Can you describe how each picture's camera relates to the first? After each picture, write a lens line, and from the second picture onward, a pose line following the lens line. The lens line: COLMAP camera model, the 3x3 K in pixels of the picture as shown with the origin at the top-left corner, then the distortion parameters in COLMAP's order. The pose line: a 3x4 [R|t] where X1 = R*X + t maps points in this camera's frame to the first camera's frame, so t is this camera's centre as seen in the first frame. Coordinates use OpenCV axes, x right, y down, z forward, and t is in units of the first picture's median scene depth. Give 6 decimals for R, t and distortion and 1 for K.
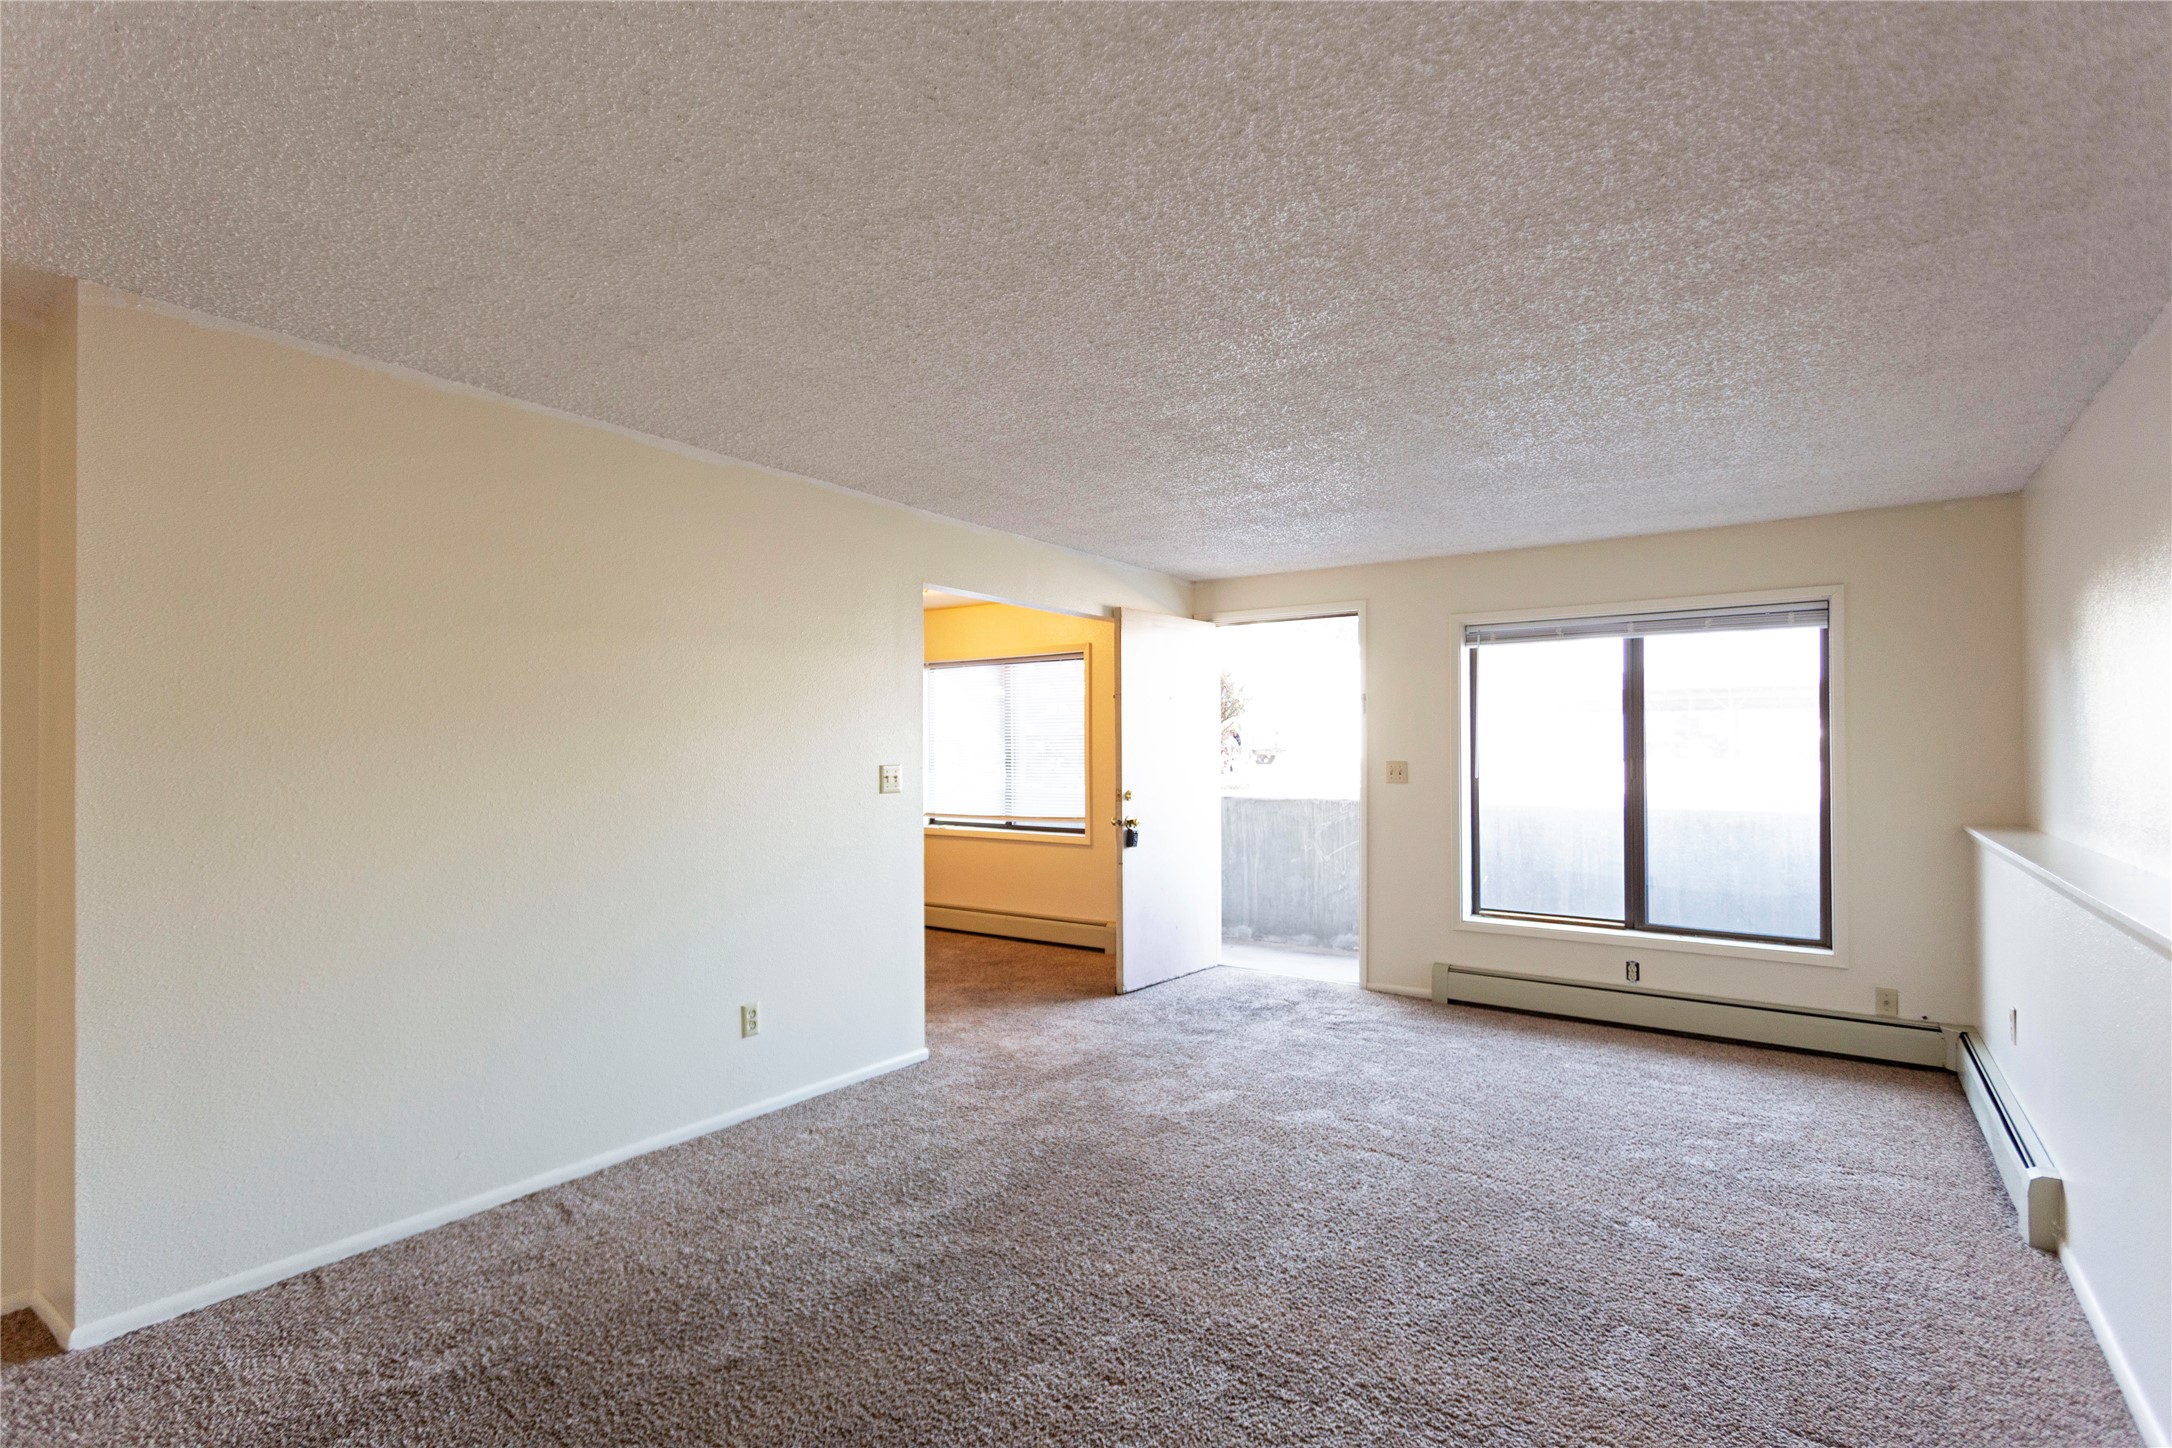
lens RADIAL K [[1070.1, 0, 1077.0], [0, 1070.1, 727.3], [0, 0, 1]] dist [-0.004303, 0.002281]
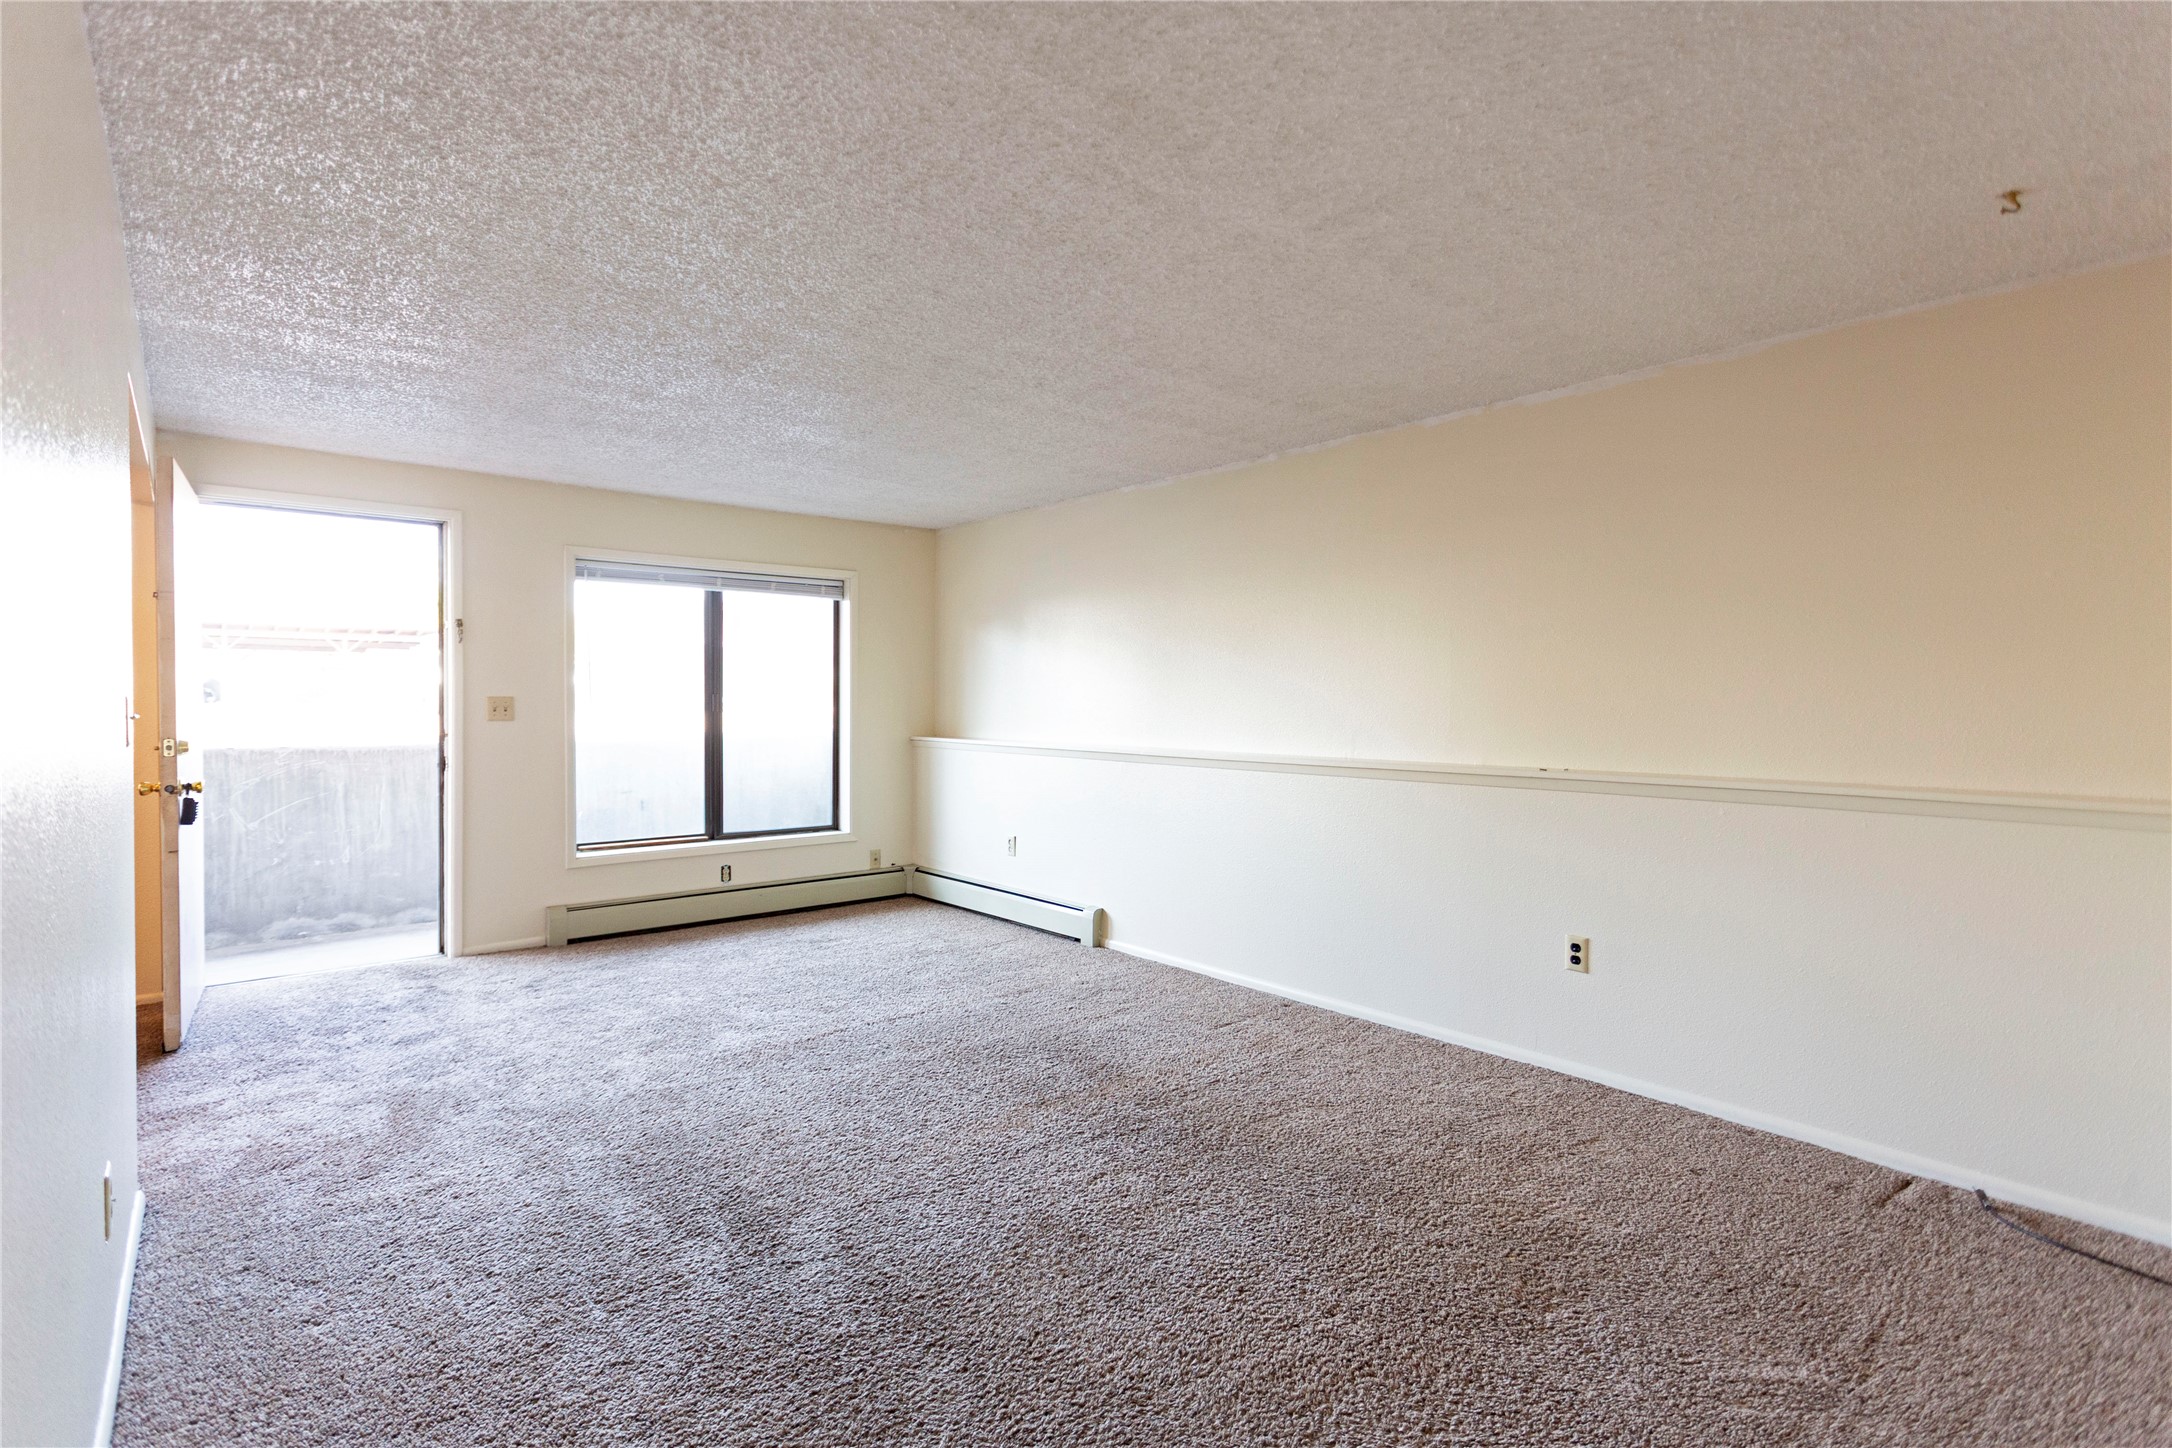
lens RADIAL K [[1070.1, 0, 1125.5], [0, 1070.1, 702.5], [0, 0, 1]] dist [-0.004303, 0.002281]
pose [[0.179440, -0.001365, 0.983768, -0.561503], [-0.023811, 0.999700, 0.005730, 0.021562], [-0.983481, -0.024453, 0.179353, 0.355038]]
